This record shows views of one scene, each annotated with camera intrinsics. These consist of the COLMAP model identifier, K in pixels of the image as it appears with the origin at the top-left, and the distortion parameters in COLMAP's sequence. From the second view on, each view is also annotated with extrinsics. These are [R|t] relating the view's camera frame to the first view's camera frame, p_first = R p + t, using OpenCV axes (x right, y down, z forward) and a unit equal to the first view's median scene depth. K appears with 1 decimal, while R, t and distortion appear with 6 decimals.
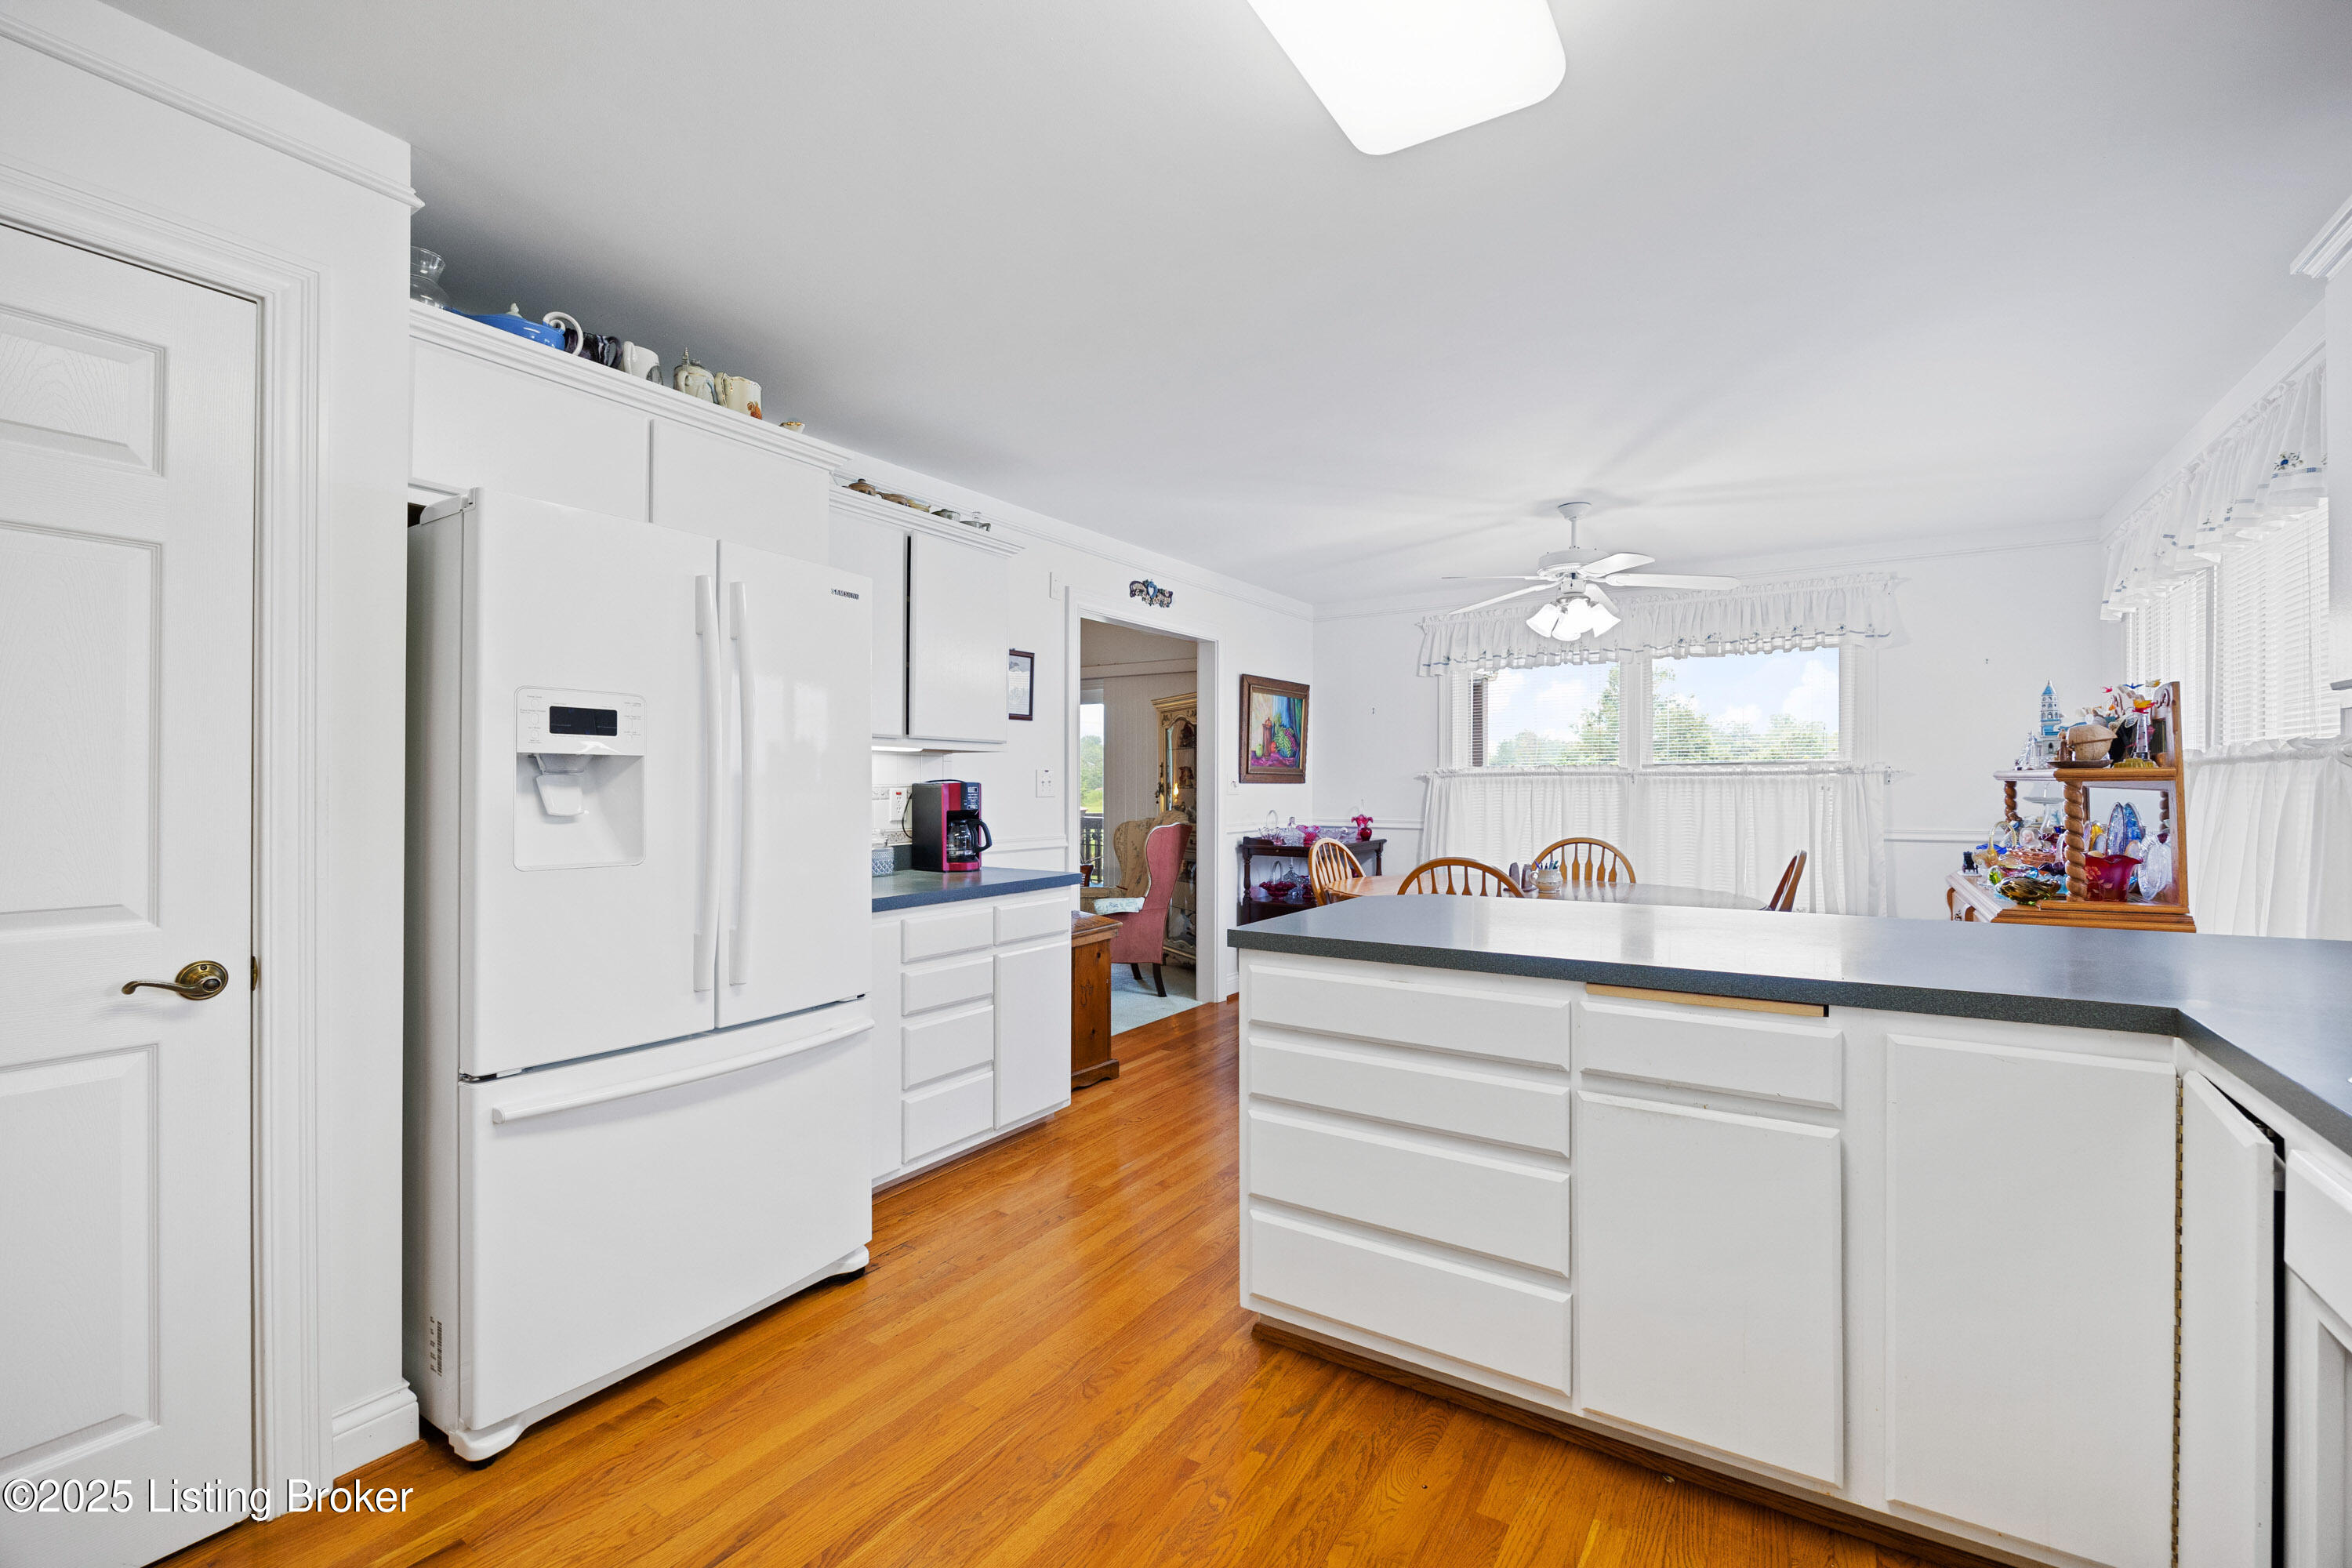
lens RADIAL K [[990.6, 0, 1171.8], [0, 990.6, 780.0], [0, 0, 1]] dist [-0.012752, -0.000302]
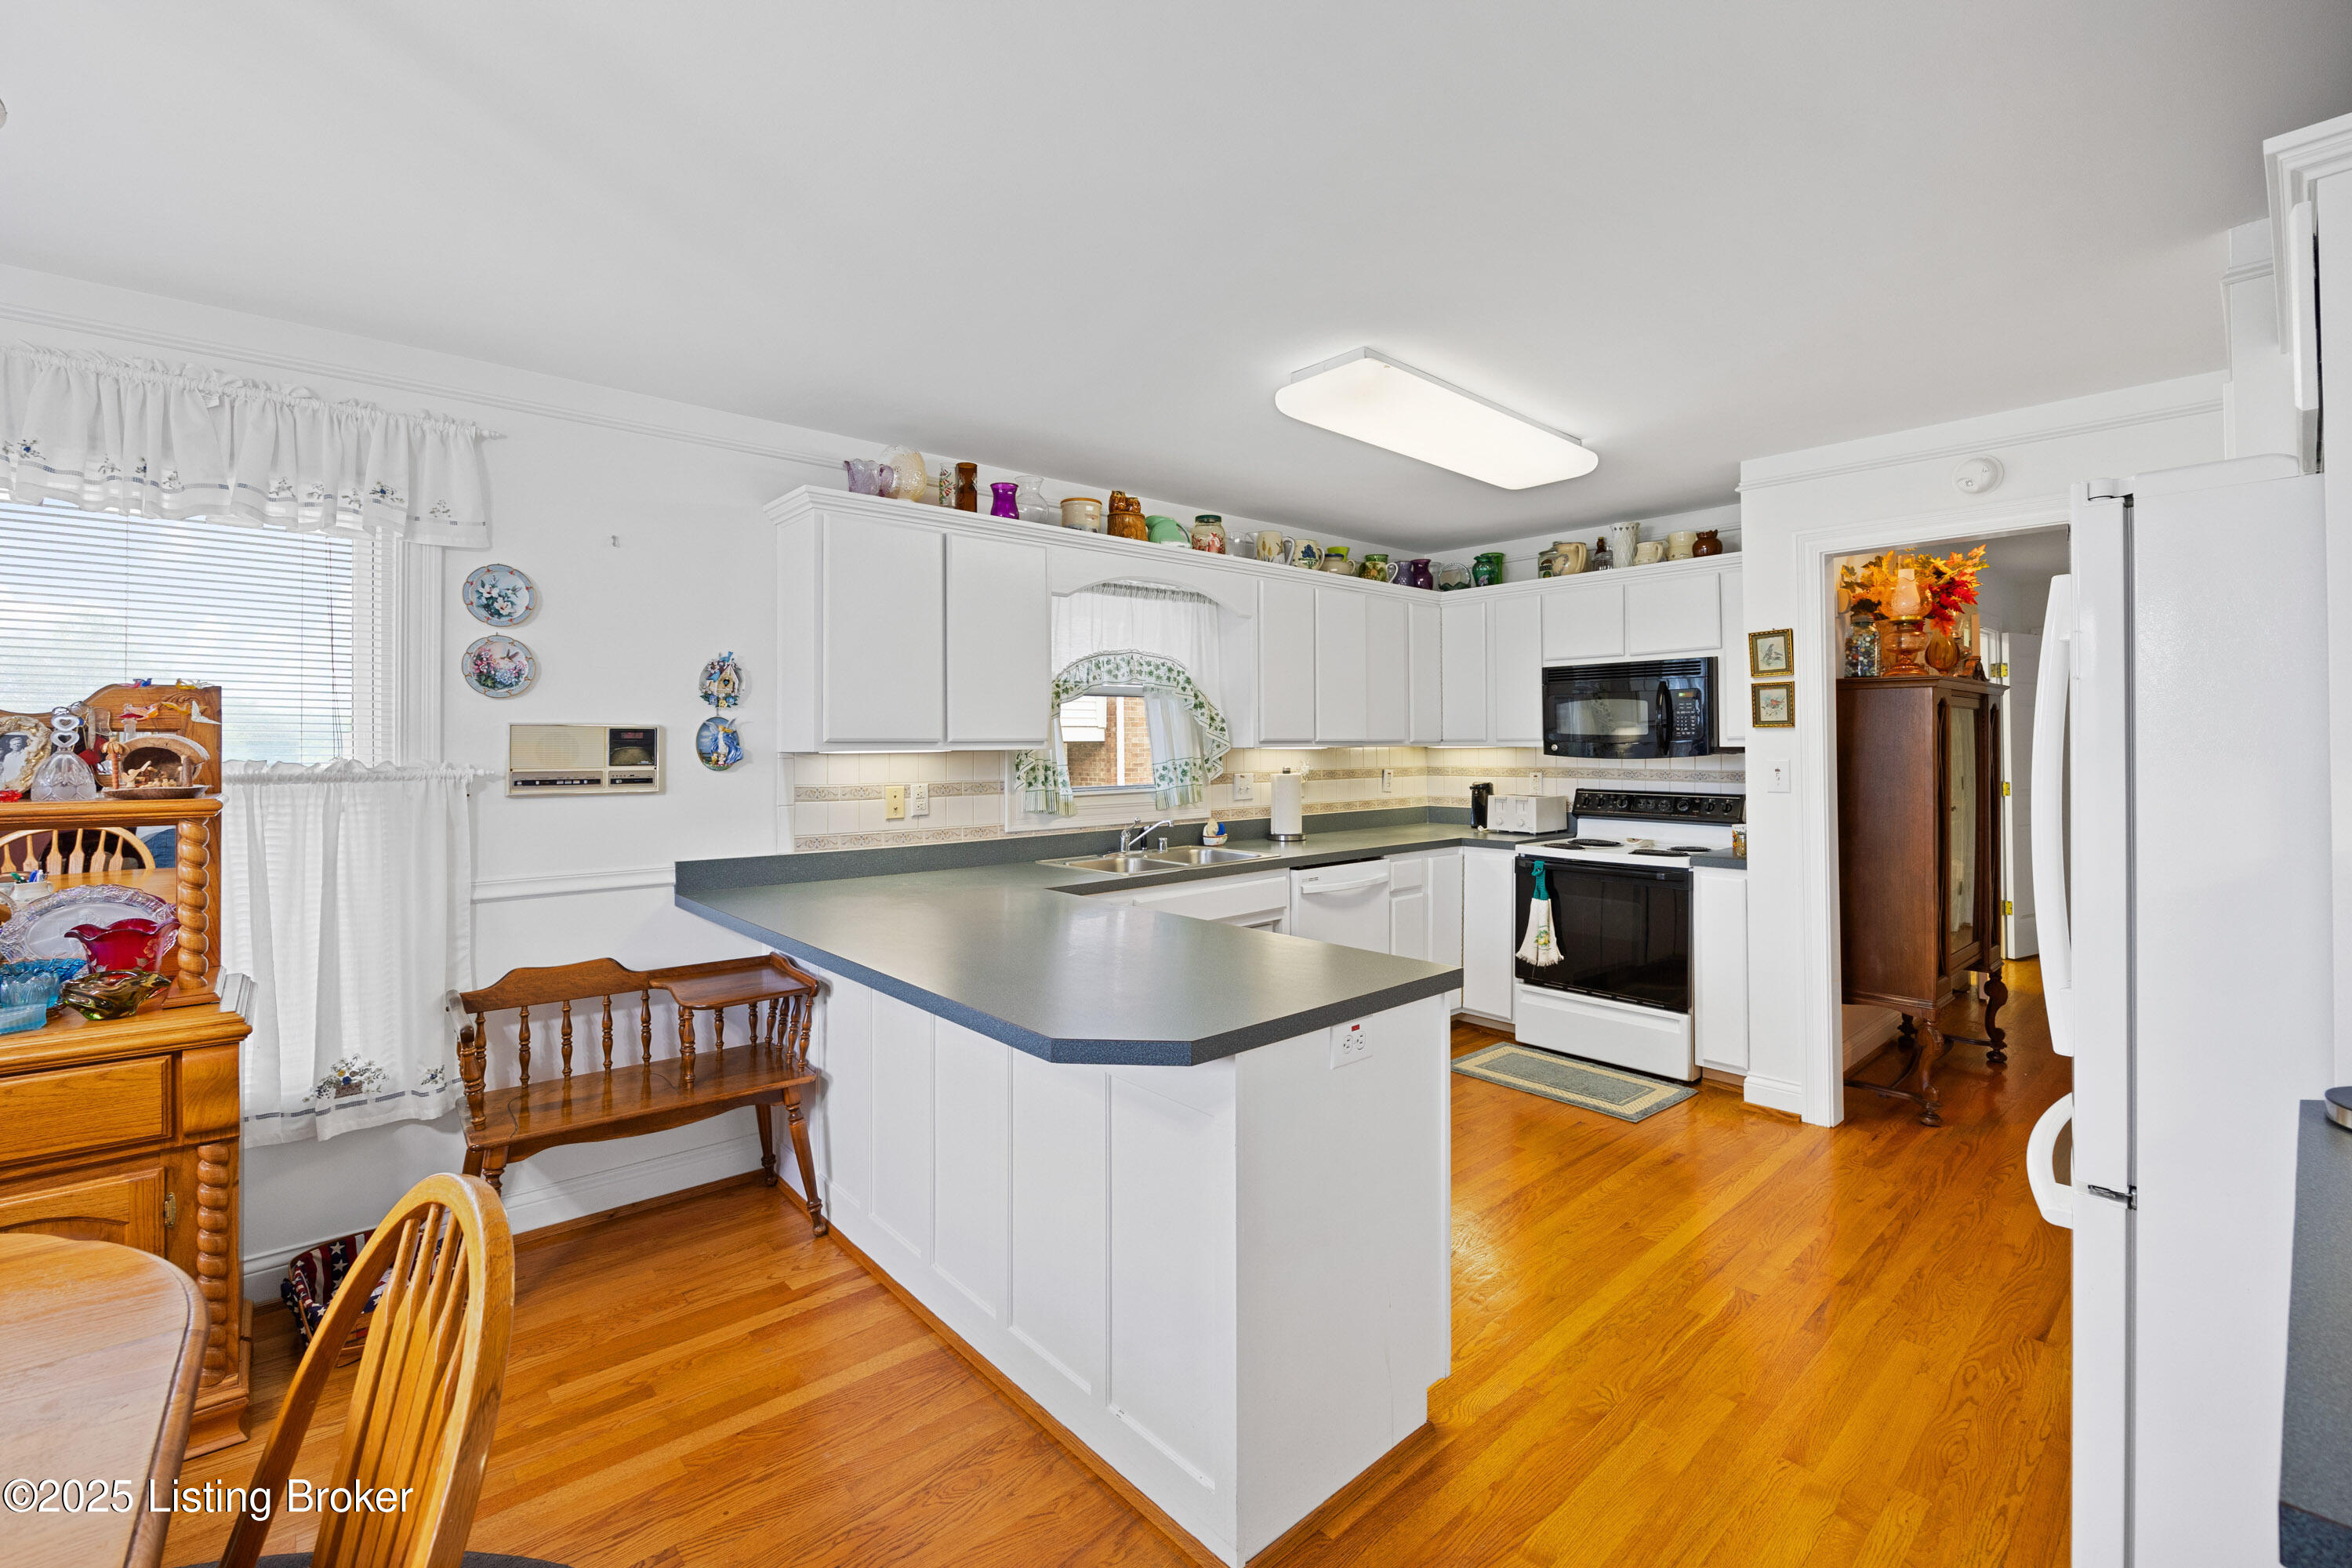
lens RADIAL K [[1009.1, 0, 1174.4], [0, 1009.1, 744.0], [0, 0, 1]] dist [-0.010489, -0.000210]
pose [[-0.966649, 0.008586, 0.255959, 0.035409], [0.006189, 0.999929, -0.010166, -0.022614], [-0.256028, -0.008243, -0.966634, 0.898490]]
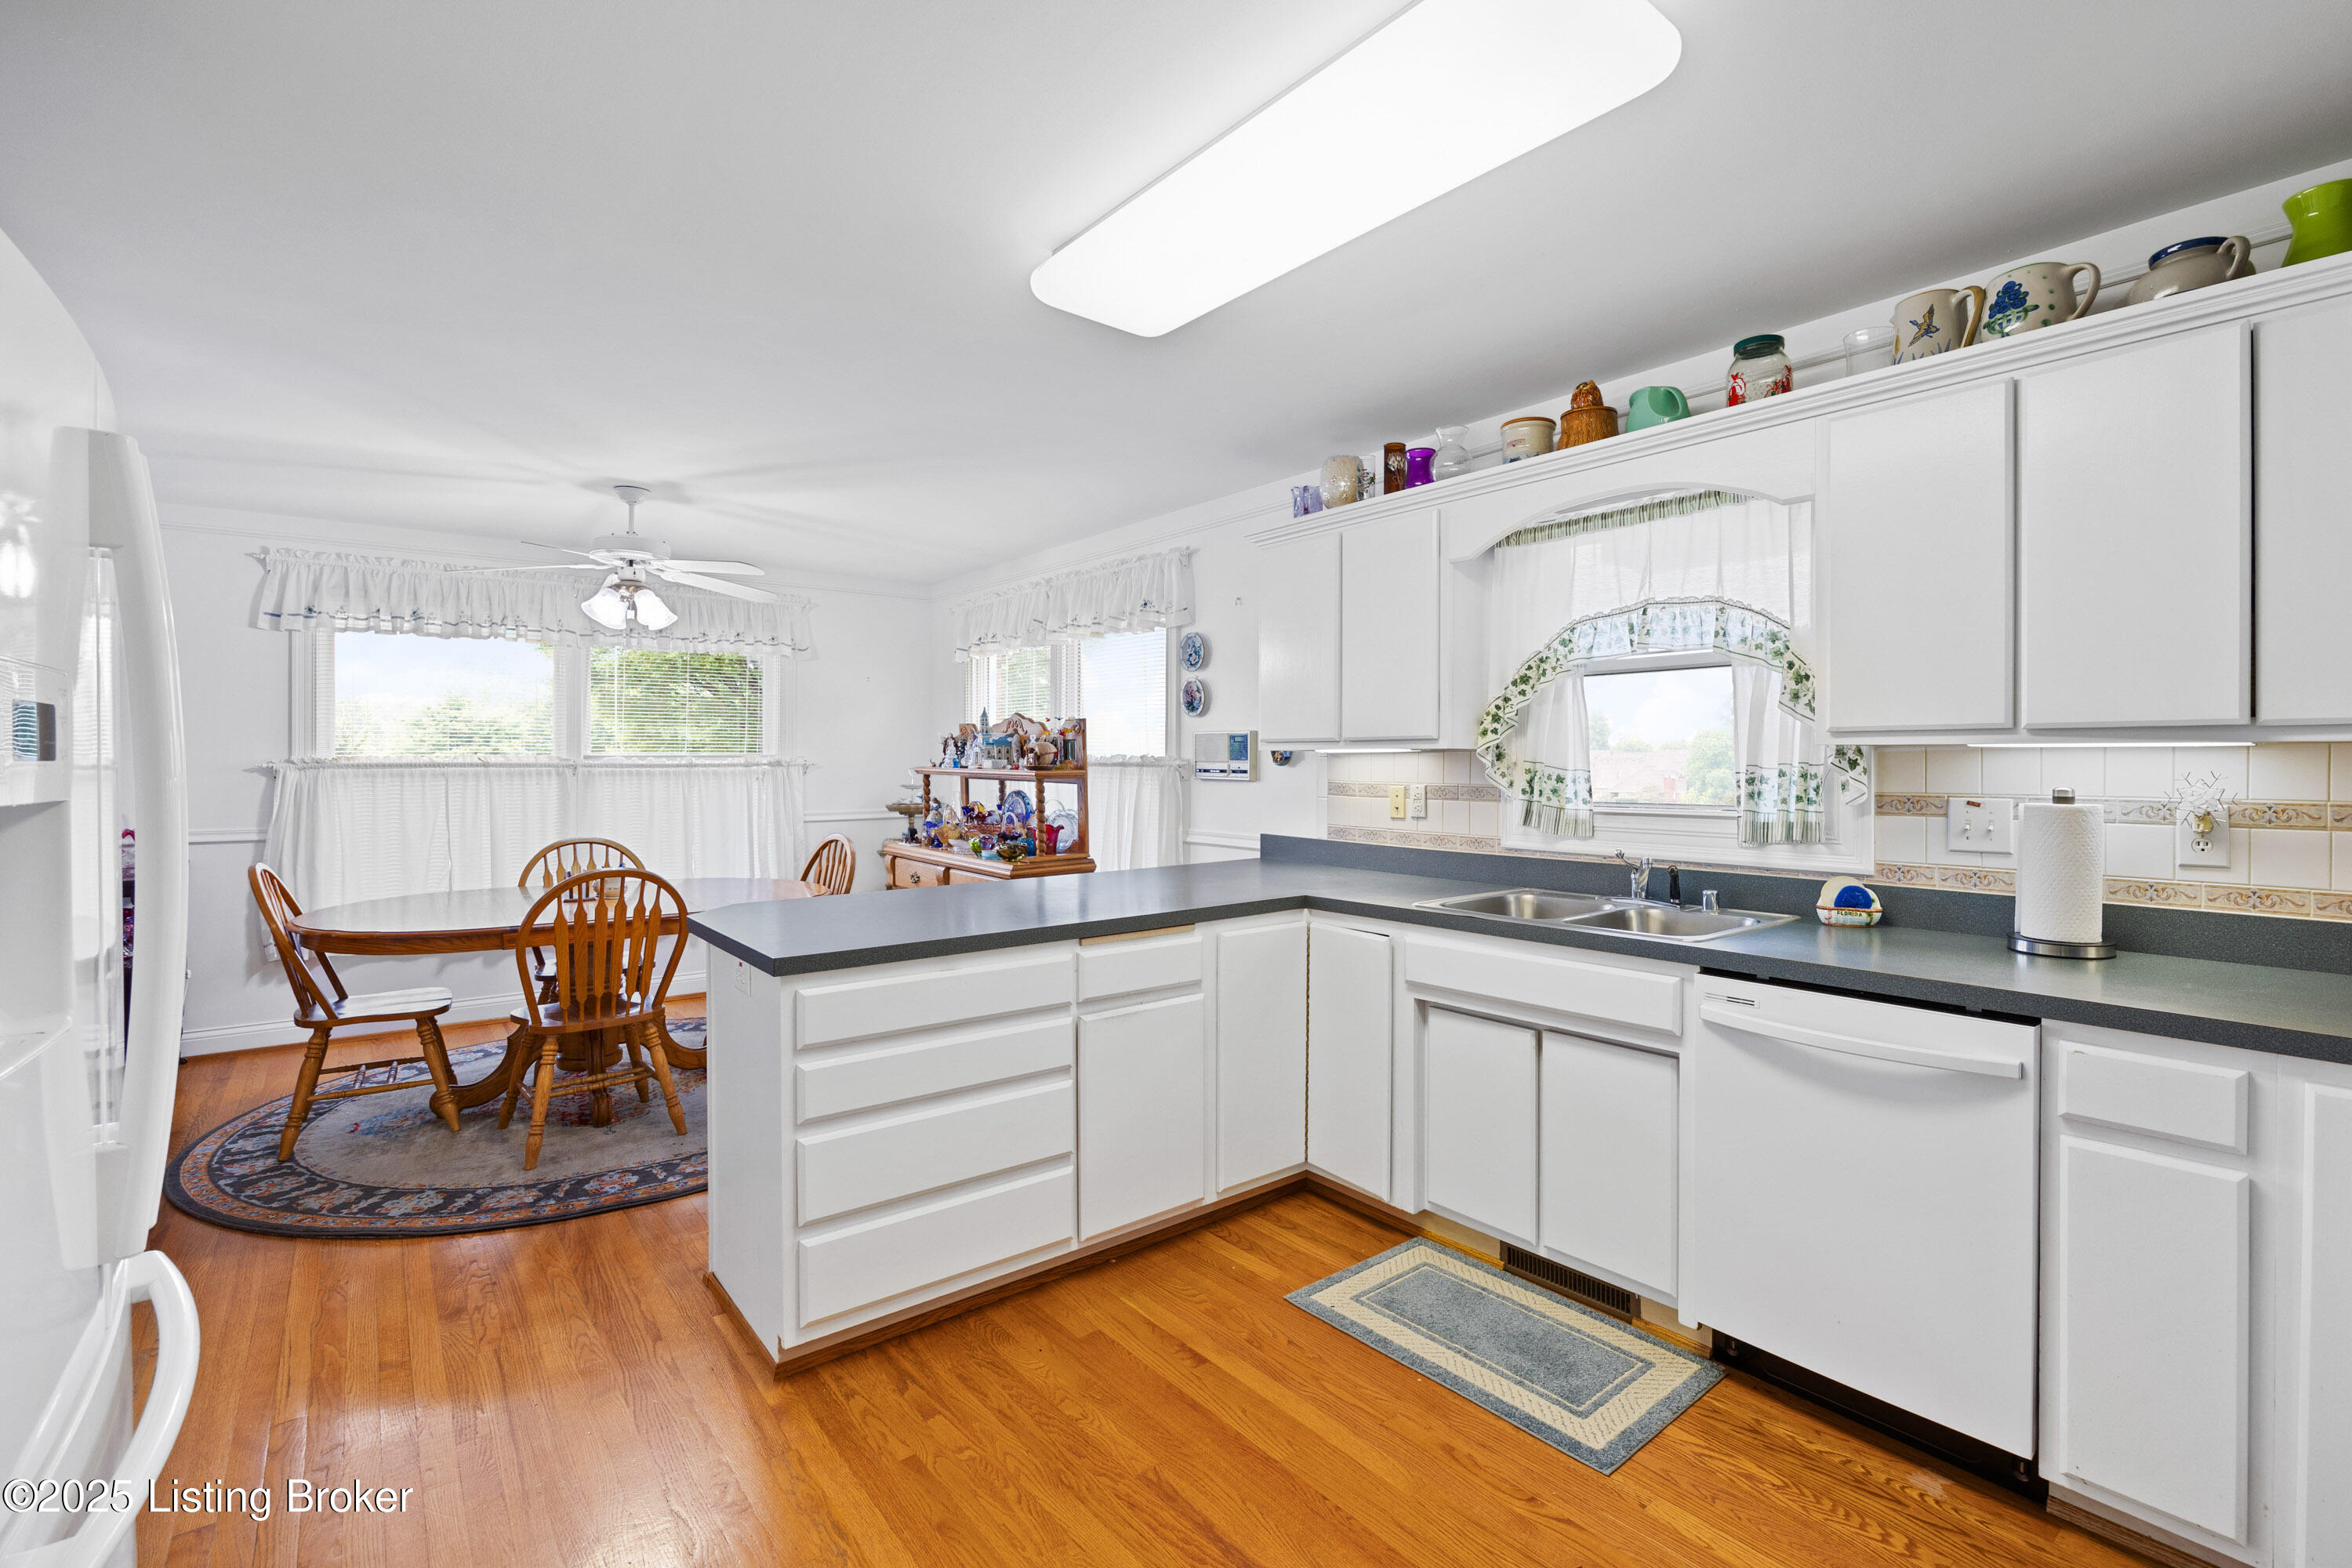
lens RADIAL K [[1065.8, 0, 1229.4], [0, 1065.8, 766.7], [0, 0, 1]] dist [-0.004066, -0.001095]
pose [[0.292520, -0.005906, 0.956241, -0.358061], [-0.006763, 0.999943, 0.008245, -0.020100], [-0.956235, -0.008878, 0.292464, 0.131393]]
